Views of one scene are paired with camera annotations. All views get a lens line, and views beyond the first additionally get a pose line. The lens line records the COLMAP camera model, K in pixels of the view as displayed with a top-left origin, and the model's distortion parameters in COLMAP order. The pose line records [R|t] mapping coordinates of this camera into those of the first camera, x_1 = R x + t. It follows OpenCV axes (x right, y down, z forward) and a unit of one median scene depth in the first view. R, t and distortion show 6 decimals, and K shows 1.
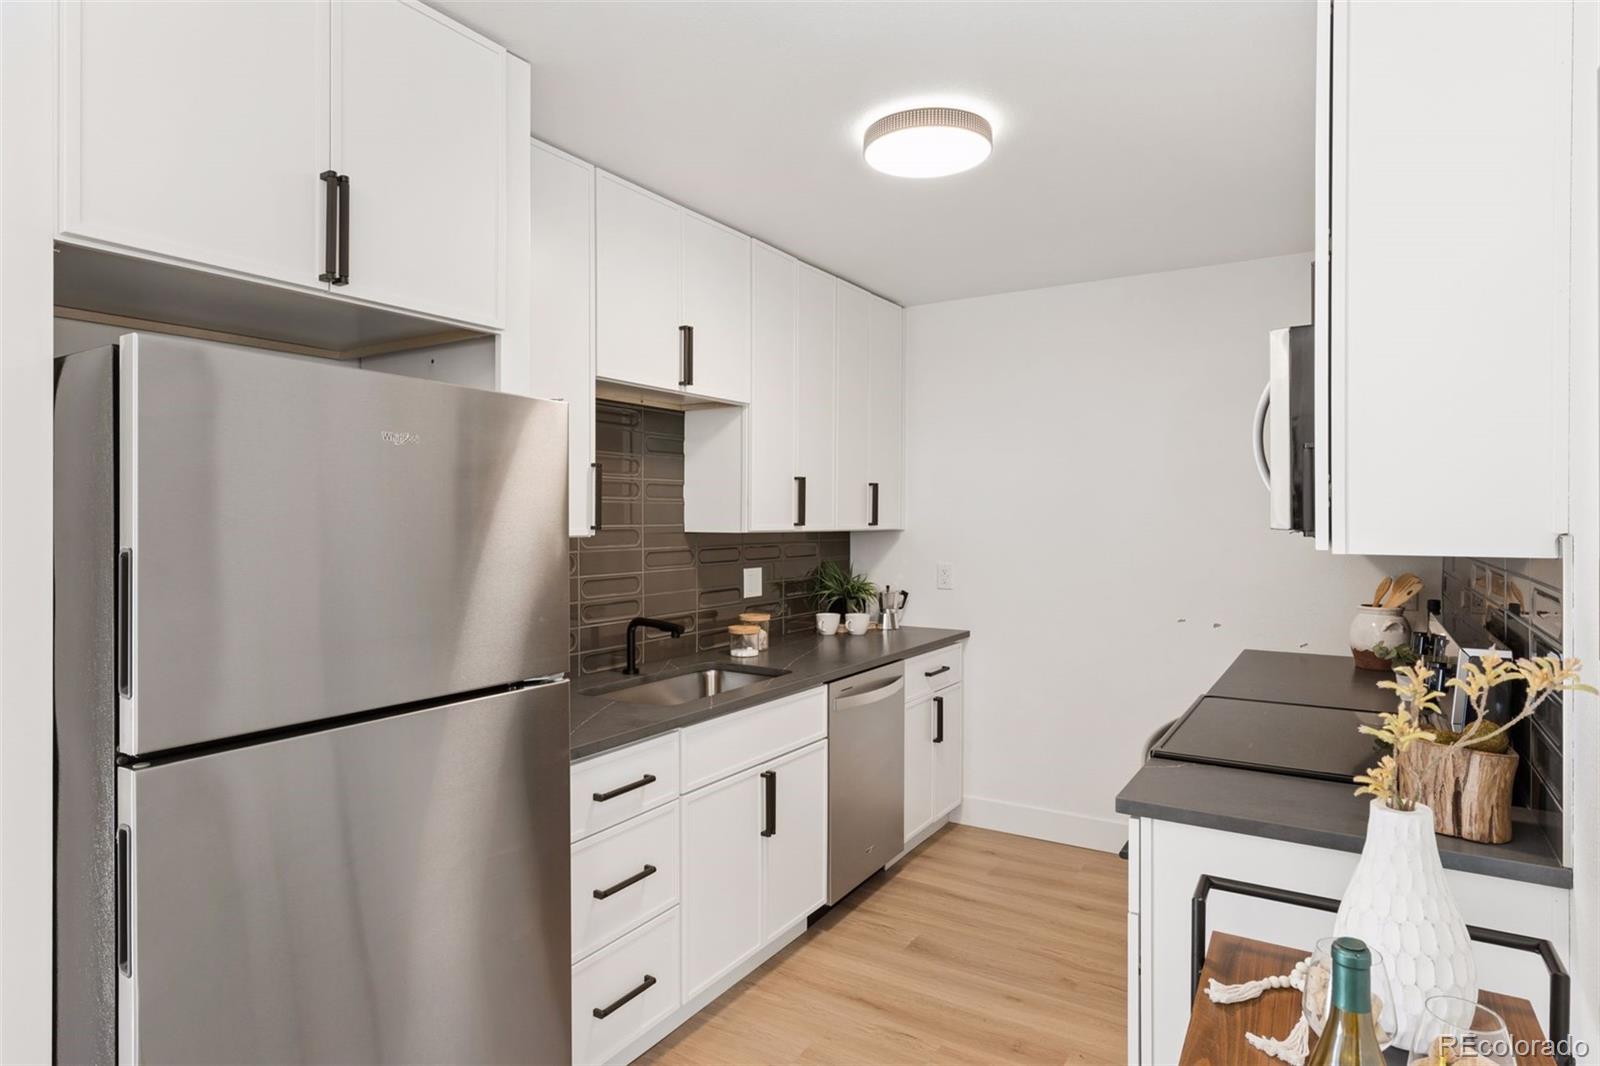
lens RADIAL K [[900.4, 0, 801.1], [0, 900.4, 518.1], [0, 0, 1]] dist [0.000946, 0.000273]
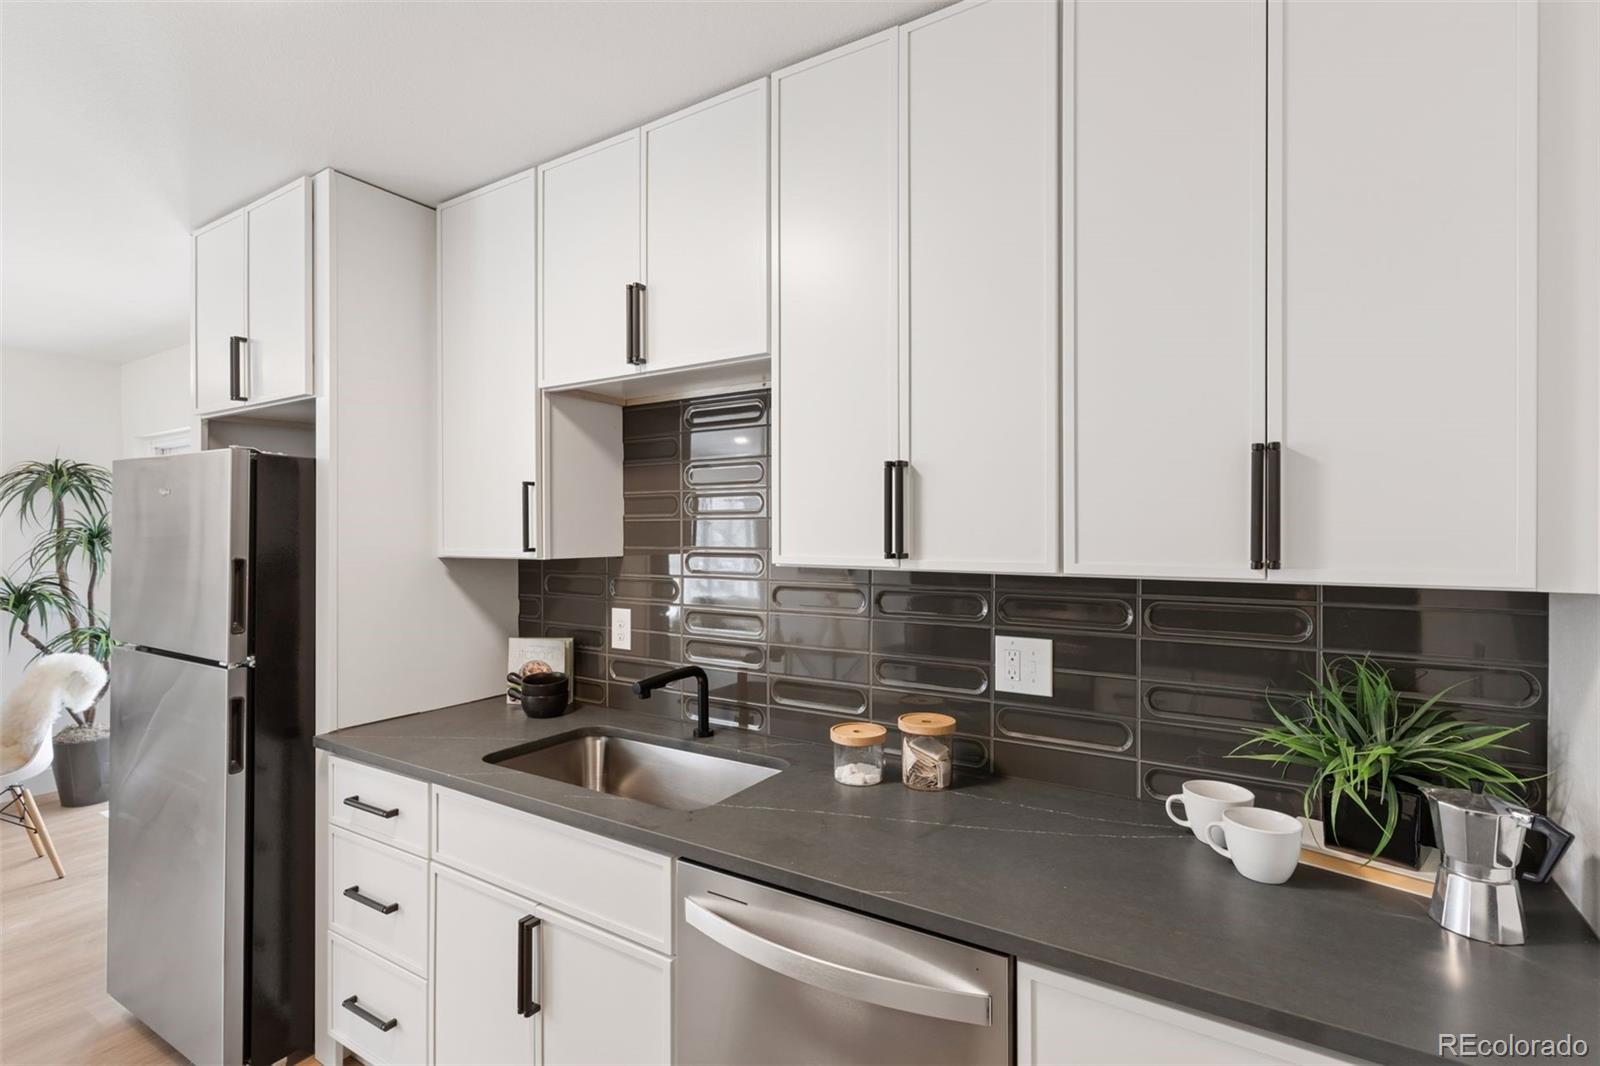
lens RADIAL K [[760.6, 0, 800.0], [0, 760.6, 533.0], [0, 0, 1]] dist [0.000794, 0.000158]
pose [[-0.007716, -0.002273, -0.999968, 0.421538], [-0.003397, 0.999992, -0.002247, -0.004259], [0.999964, 0.003379, -0.007723, 0.956683]]
